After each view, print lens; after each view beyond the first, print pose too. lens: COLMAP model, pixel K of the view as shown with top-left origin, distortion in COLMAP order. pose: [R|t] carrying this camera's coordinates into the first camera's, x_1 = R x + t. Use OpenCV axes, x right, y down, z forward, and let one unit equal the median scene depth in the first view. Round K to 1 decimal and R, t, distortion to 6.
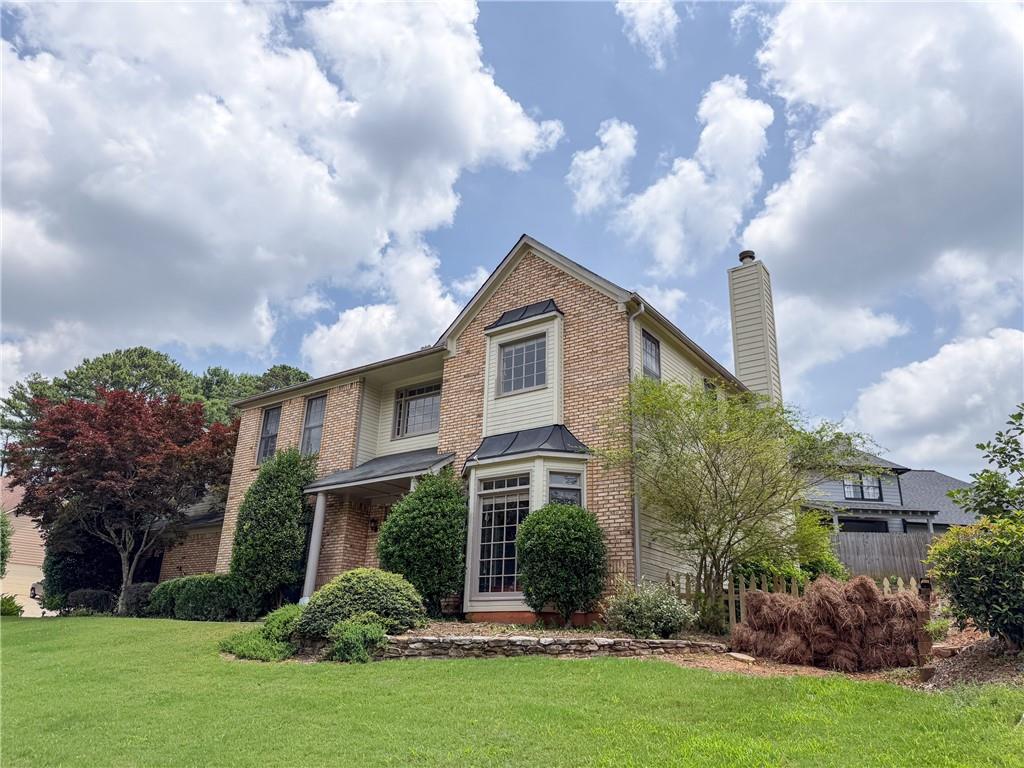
lens RADIAL K [[714.6, 0, 511.8], [0, 714.6, 381.1], [0, 0, 1]] dist [0.013785, -0.013397]
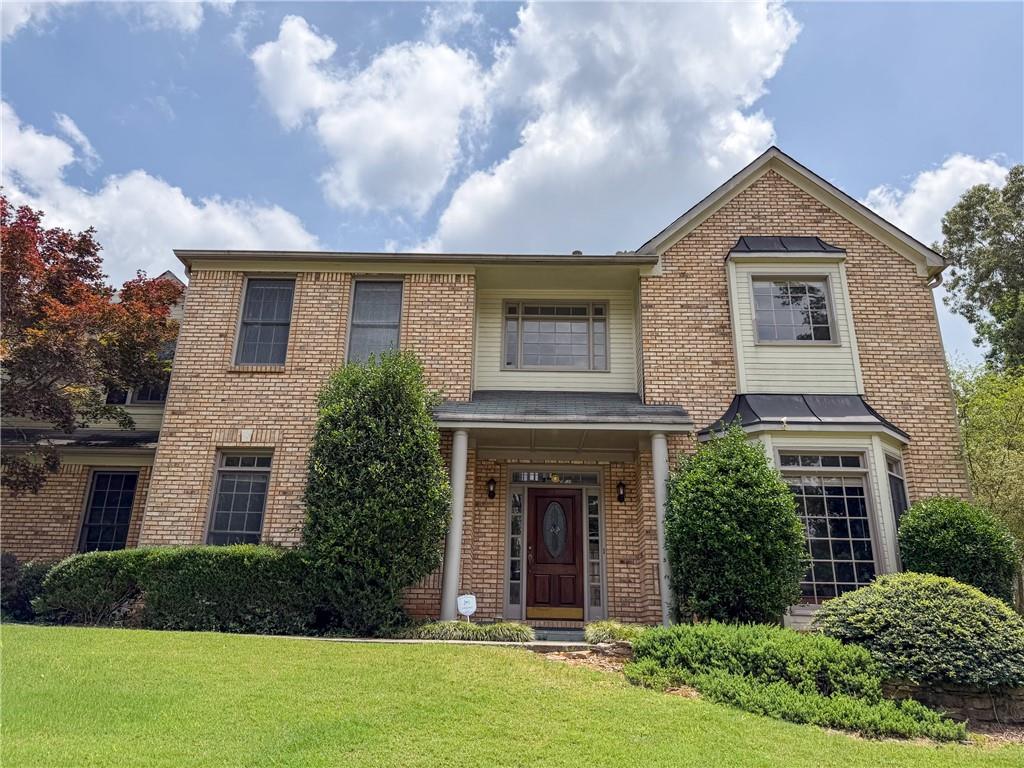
lens RADIAL K [[714.6, 0, 511.3], [0, 714.6, 388.6], [0, 0, 1]] dist [0.013785, -0.013397]
pose [[0.838509, 0.178631, 0.514775, -0.592862], [-0.197357, 0.980154, -0.018648, 0.128611], [-0.507891, -0.085958, 0.857122, 0.463346]]
